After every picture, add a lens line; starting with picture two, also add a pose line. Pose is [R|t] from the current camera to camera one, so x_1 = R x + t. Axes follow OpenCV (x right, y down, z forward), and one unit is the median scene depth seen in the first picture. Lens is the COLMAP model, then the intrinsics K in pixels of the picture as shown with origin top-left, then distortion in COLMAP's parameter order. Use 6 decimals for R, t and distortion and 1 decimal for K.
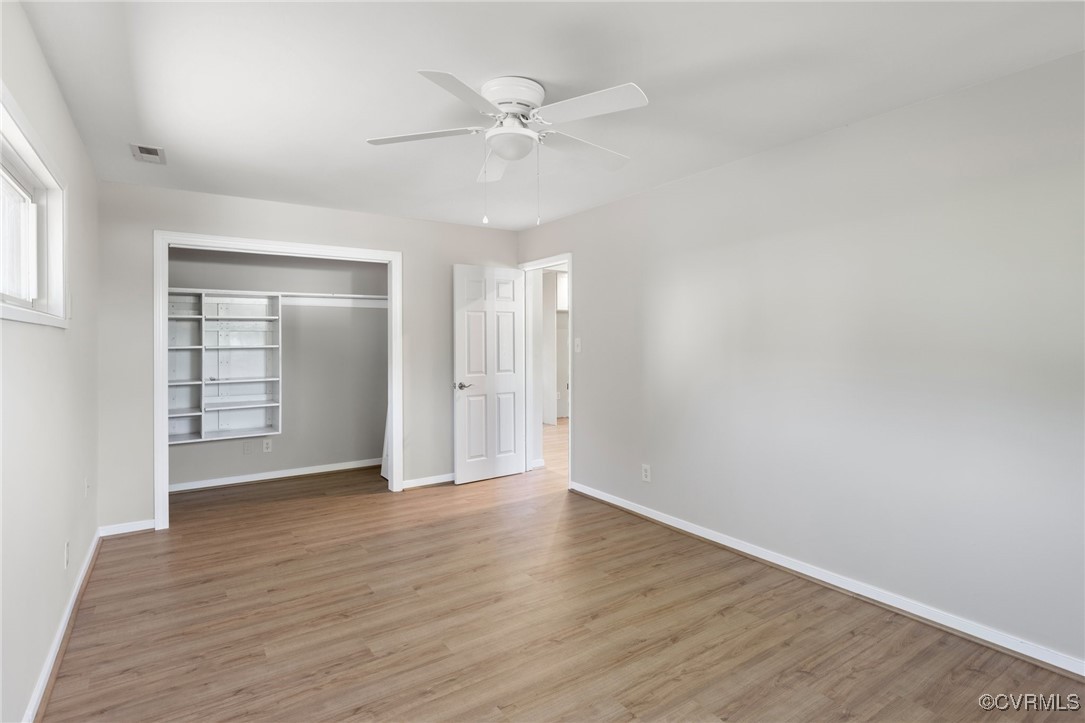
lens RADIAL K [[543.8, 0, 542.7], [0, 543.8, 360.1], [0, 0, 1]] dist [0.003916, 0.000839]
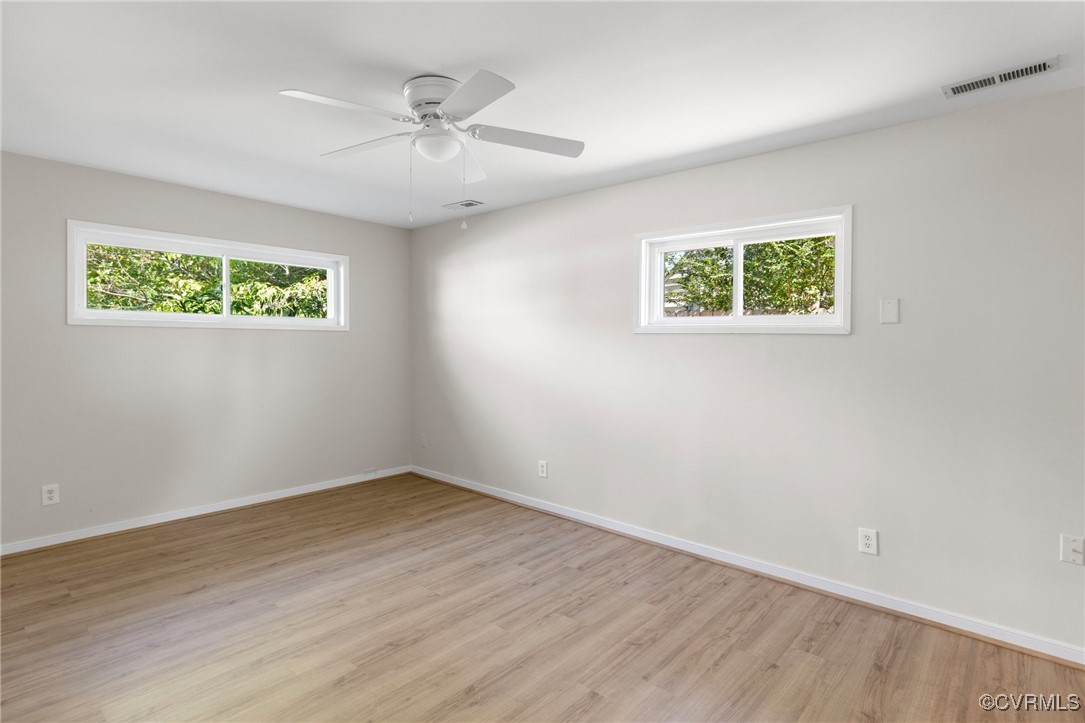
lens RADIAL K [[543.8, 0, 537.4], [0, 543.8, 361.1], [0, 0, 1]] dist [0.003916, 0.000839]
pose [[-0.973489, -0.000354, -0.228732, -0.004924], [-0.015901, 0.997684, 0.066131, -0.058091], [0.228179, 0.068015, -0.971241, 2.047574]]
